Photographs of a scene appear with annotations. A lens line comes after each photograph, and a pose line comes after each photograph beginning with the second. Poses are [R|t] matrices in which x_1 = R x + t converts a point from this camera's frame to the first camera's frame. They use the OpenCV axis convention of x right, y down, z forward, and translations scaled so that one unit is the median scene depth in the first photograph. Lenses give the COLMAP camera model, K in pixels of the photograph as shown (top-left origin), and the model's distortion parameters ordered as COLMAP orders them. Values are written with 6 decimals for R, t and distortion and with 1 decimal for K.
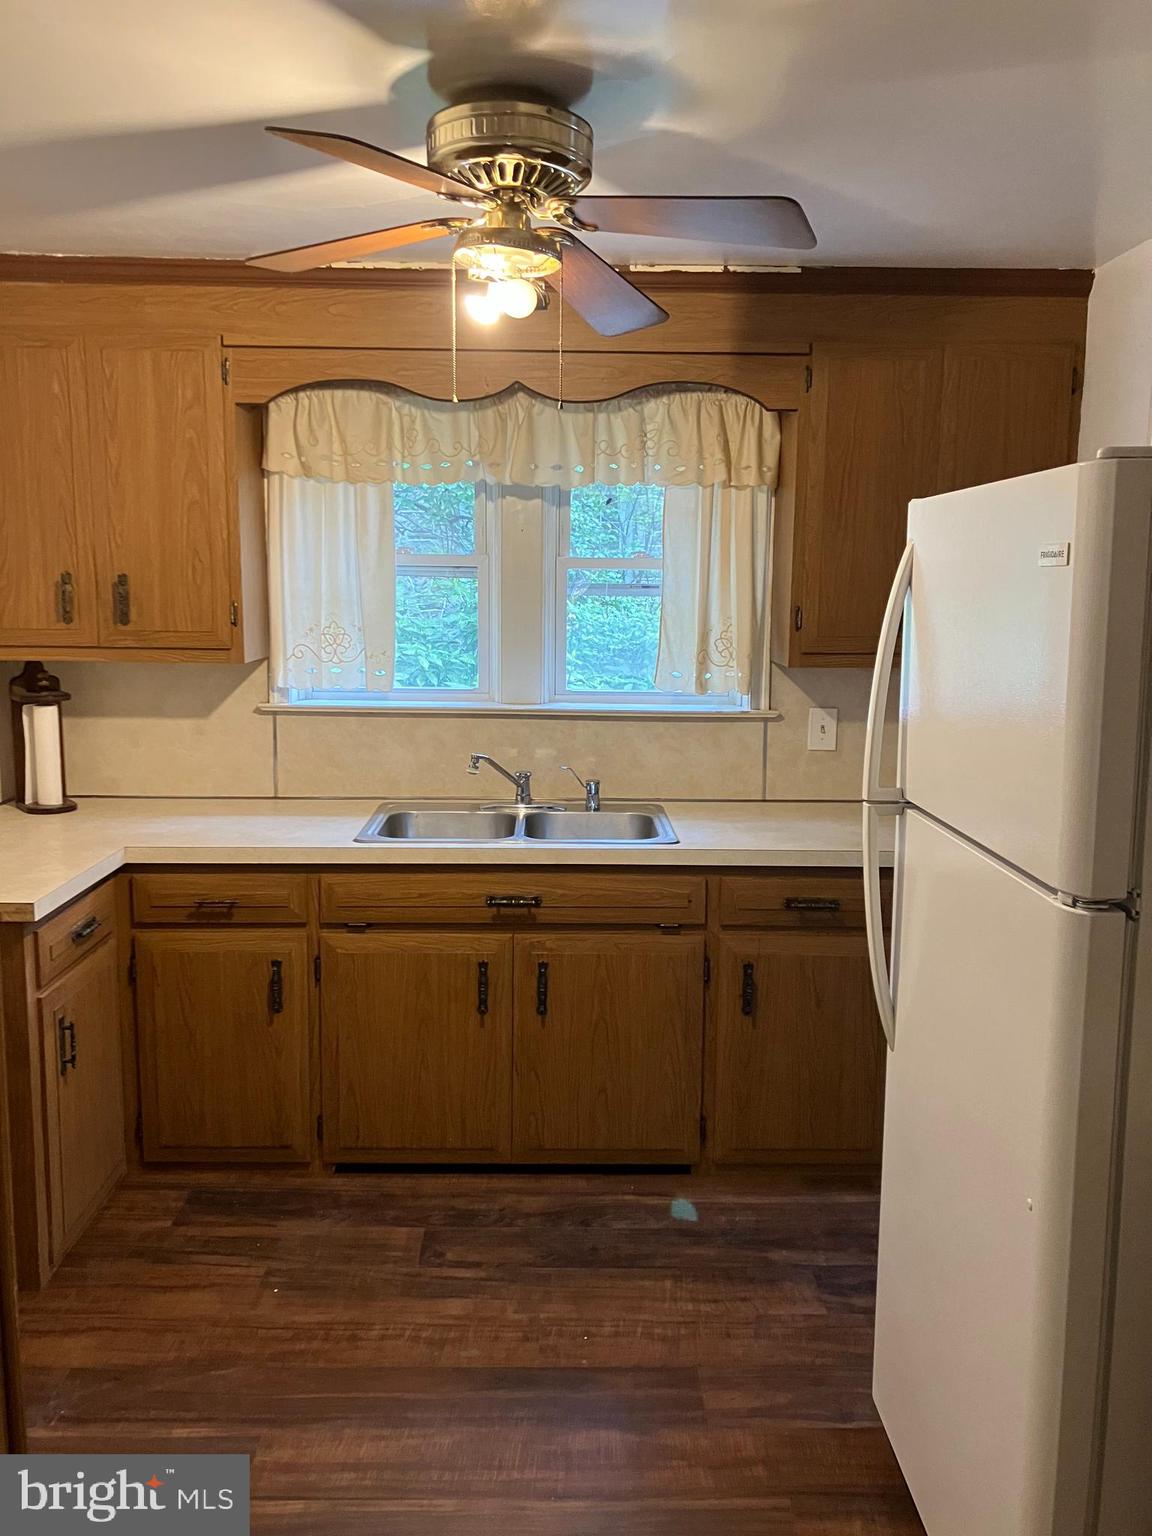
lens RADIAL K [[1218.7, 0, 576.0], [0, 1218.7, 768.0], [0, 0, 1]] dist [0.068816, -0.121120]
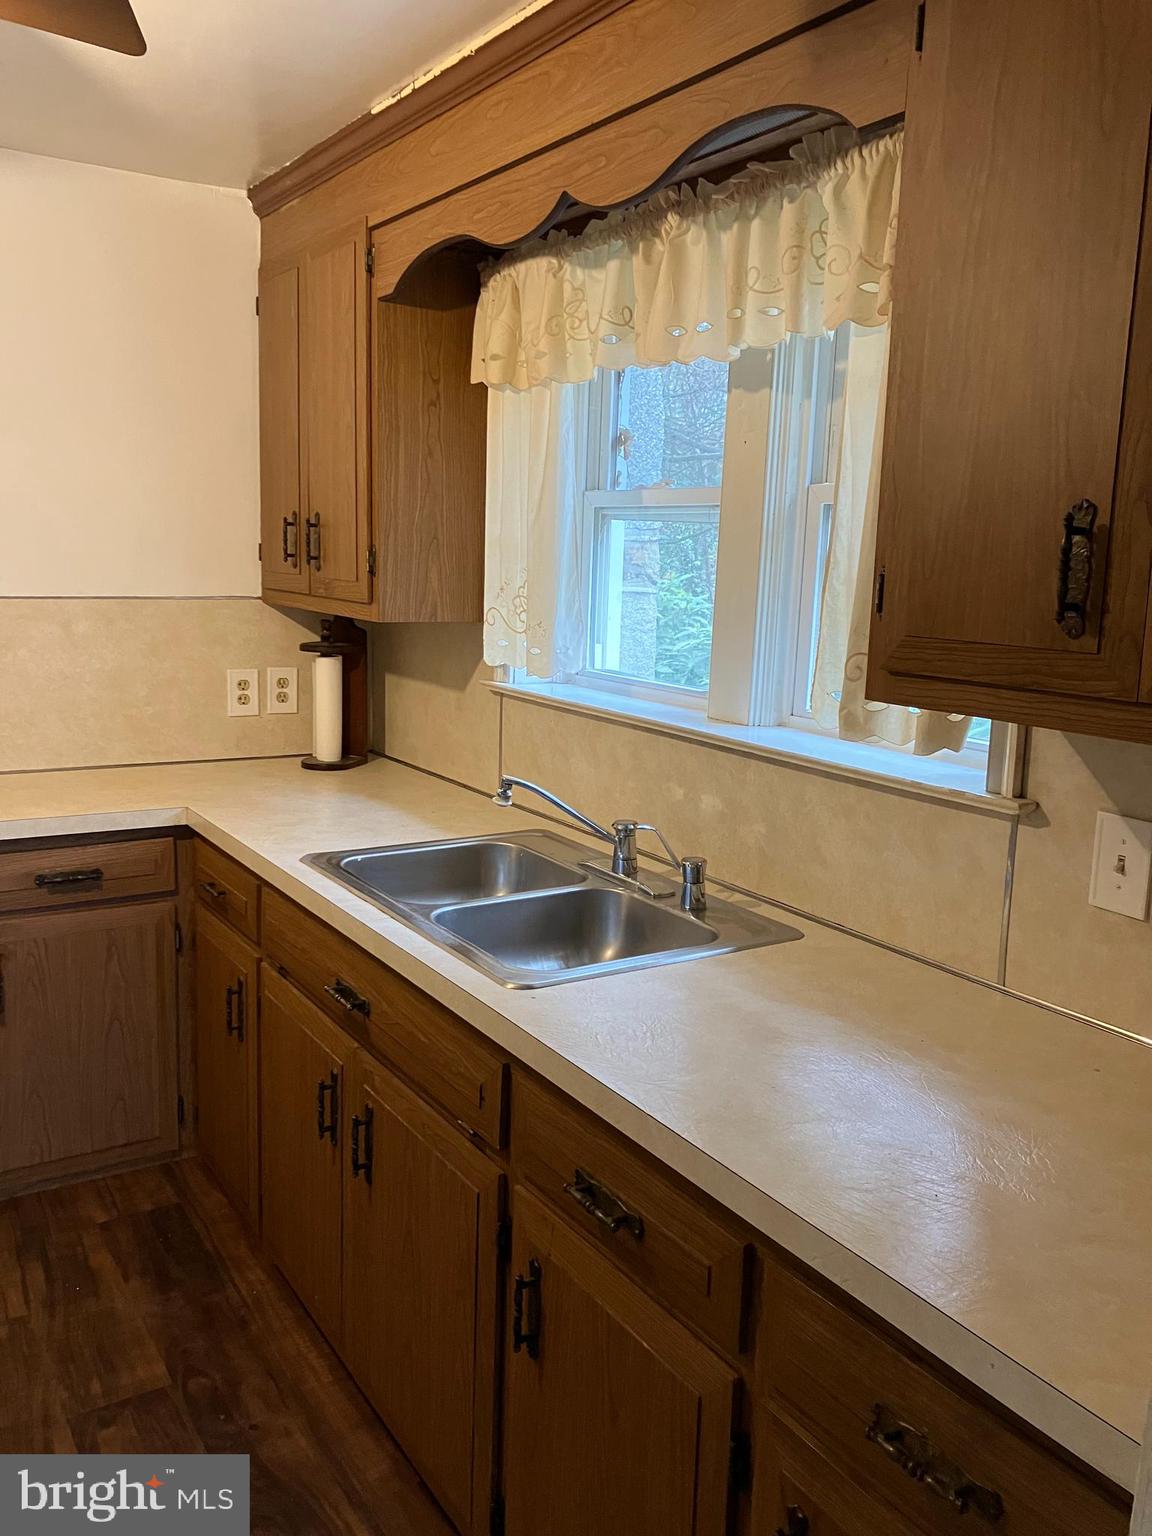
lens RADIAL K [[1218.7, 0, 576.0], [0, 1218.7, 768.0], [0, 0, 1]] dist [0.068816, -0.121120]
pose [[0.539808, 0.156021, -0.827203, 0.525083], [-0.146689, 0.985073, 0.090072, -0.089126], [0.828909, 0.072720, 0.554637, 0.705800]]
